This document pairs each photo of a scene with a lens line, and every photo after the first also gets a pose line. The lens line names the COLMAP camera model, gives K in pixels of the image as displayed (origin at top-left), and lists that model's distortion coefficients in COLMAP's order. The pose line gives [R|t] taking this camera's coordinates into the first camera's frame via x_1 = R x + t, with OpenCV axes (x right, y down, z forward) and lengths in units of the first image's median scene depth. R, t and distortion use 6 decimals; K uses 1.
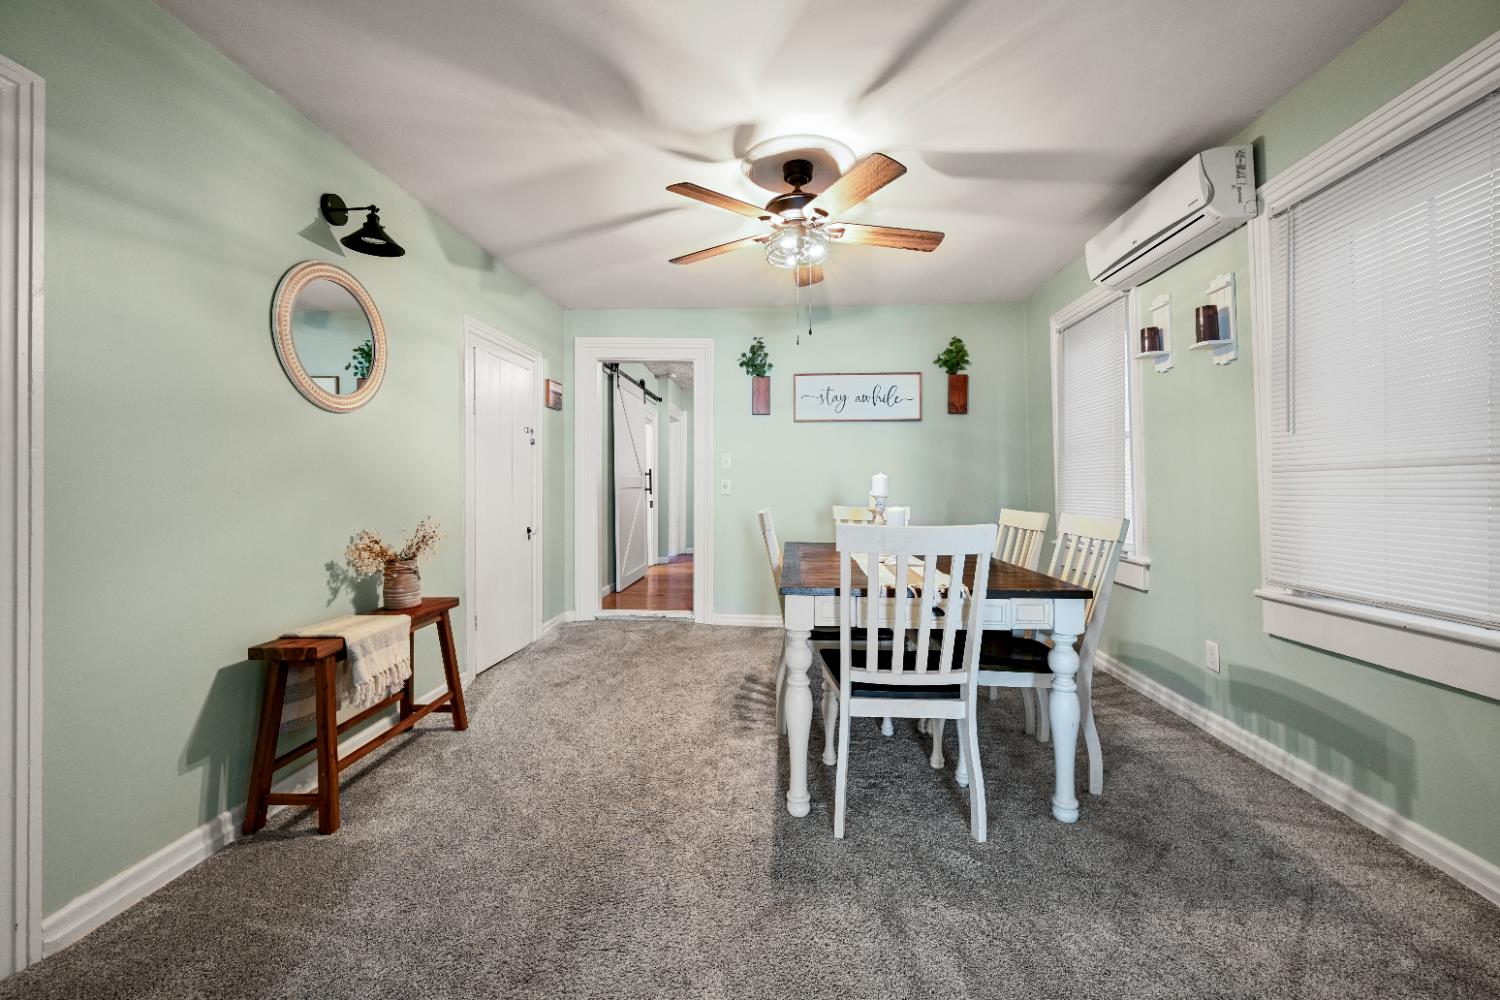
lens RADIAL K [[596.4, 0, 755.2], [0, 596.4, 492.3], [0, 0, 1]] dist [-0.001378, 0.000124]
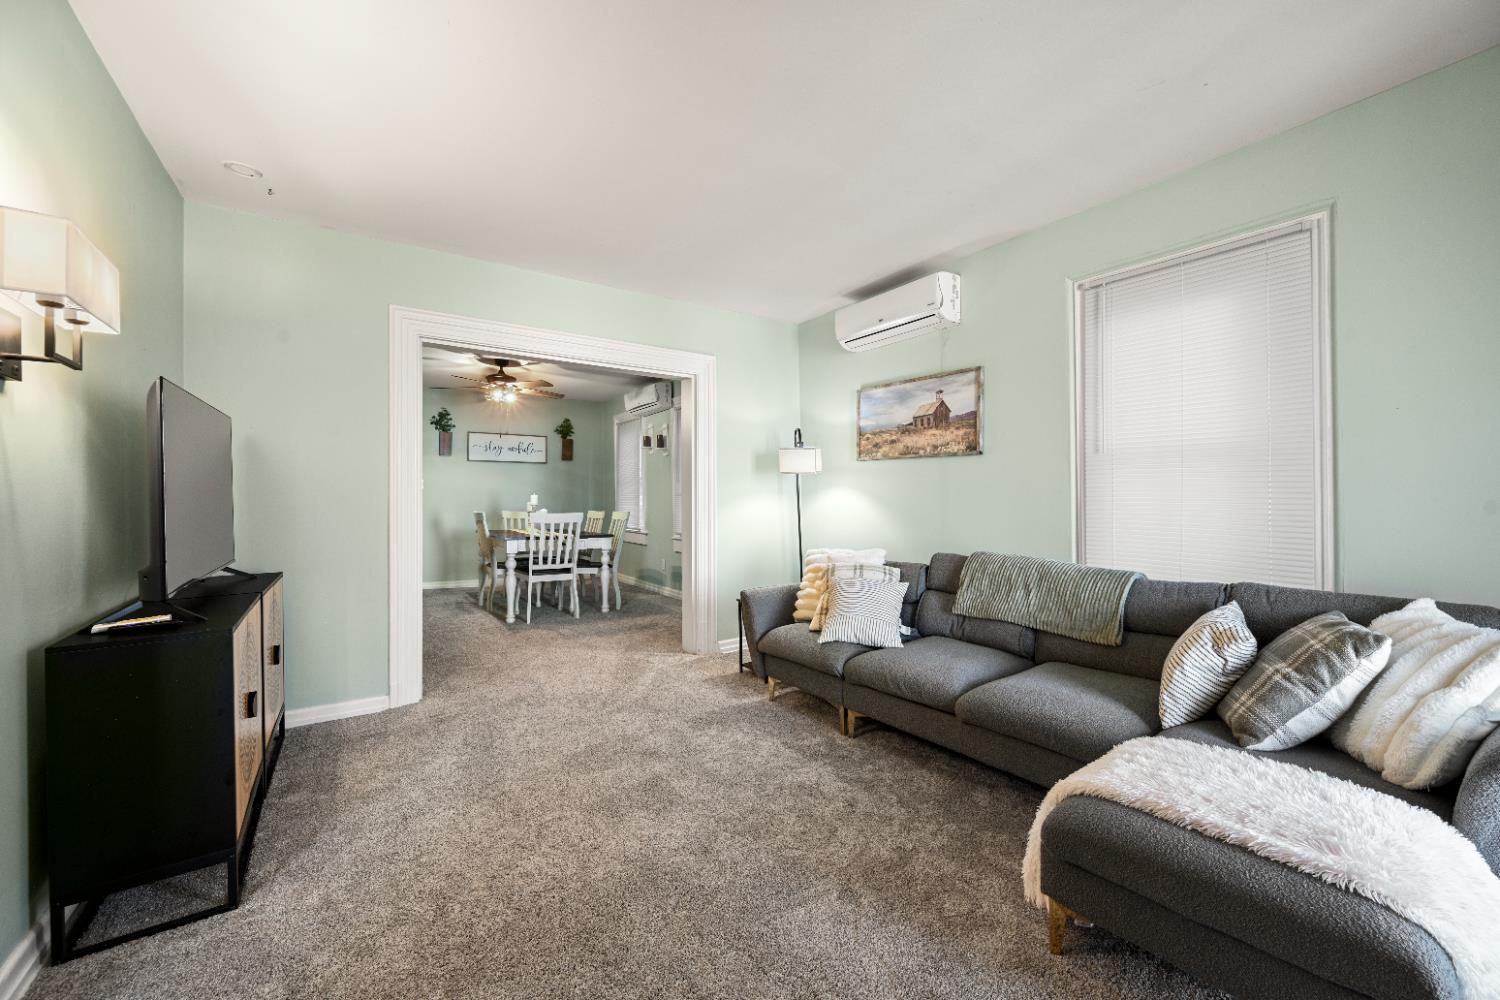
lens RADIAL K [[596.4, 0, 756.3], [0, 596.4, 504.2], [0, 0, 1]] dist [-0.001378, 0.000124]
pose [[0.800676, 0.000597, 0.599097, -0.610322], [0.001462, 0.999995, -0.002949, 0.013386], [-0.599096, 0.003237, 0.800671, -1.692653]]
